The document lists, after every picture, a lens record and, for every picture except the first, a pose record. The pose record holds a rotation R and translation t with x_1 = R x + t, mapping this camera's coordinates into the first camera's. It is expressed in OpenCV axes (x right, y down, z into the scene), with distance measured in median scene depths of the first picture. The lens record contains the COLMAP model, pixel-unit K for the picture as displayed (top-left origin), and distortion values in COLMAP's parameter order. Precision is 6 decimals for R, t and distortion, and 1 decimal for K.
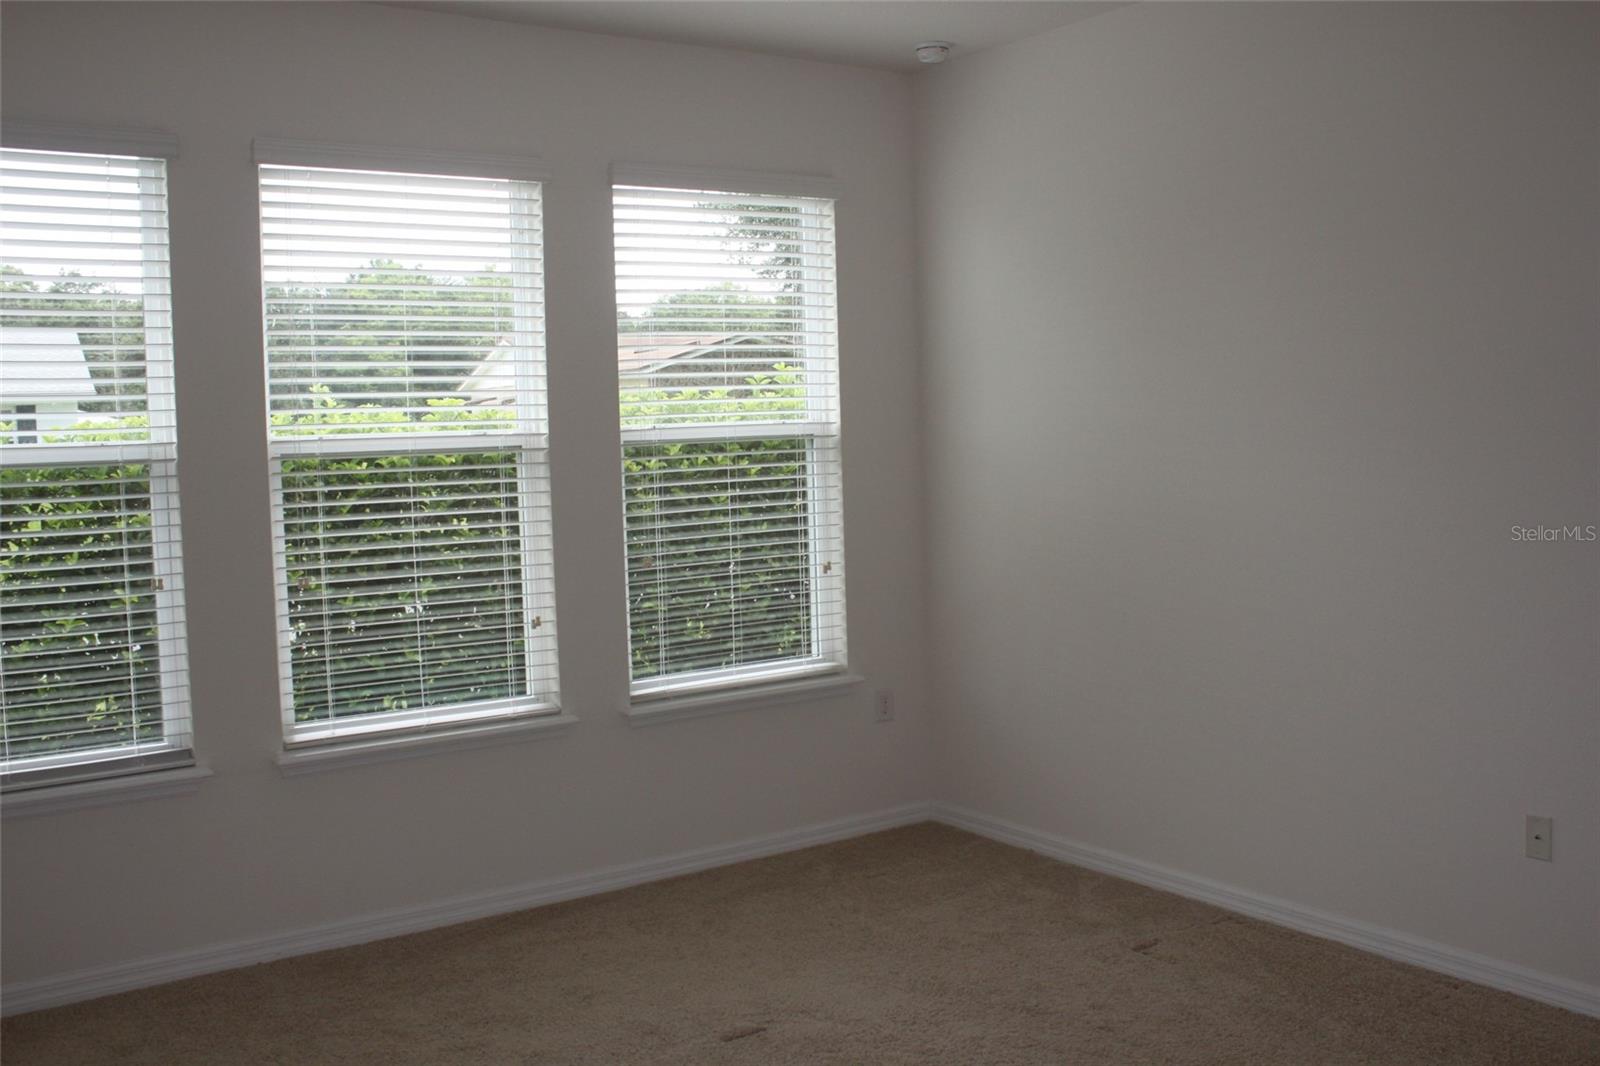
lens RADIAL K [[1526.1, 0, 800.0], [0, 1526.1, 511.6], [0, 0, 1]] dist [-0.152633, 0.181690]
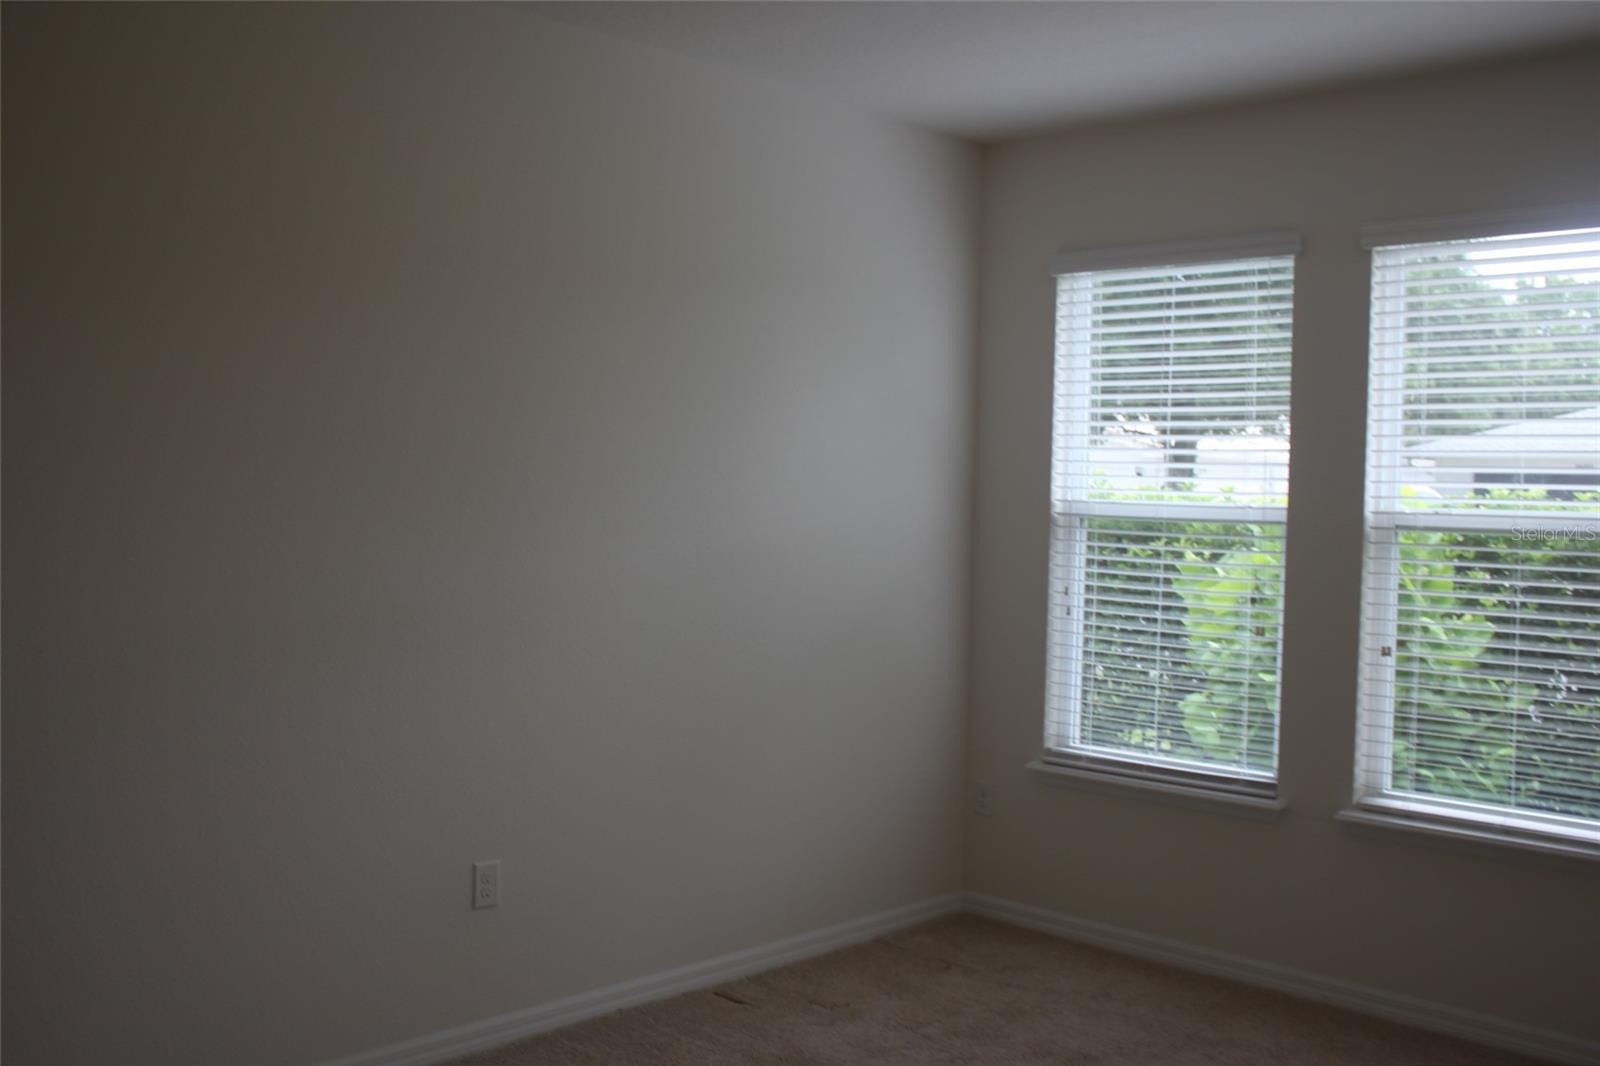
lens RADIAL K [[1526.1, 0, 800.0], [0, 1526.1, 511.6], [0, 0, 1]] dist [-0.152633, 0.181690]
pose [[0.253735, 0.047176, -0.966123, 0.567490], [-0.095444, 0.995157, 0.023527, -0.033998], [0.962553, 0.086241, 0.257009, 0.362935]]
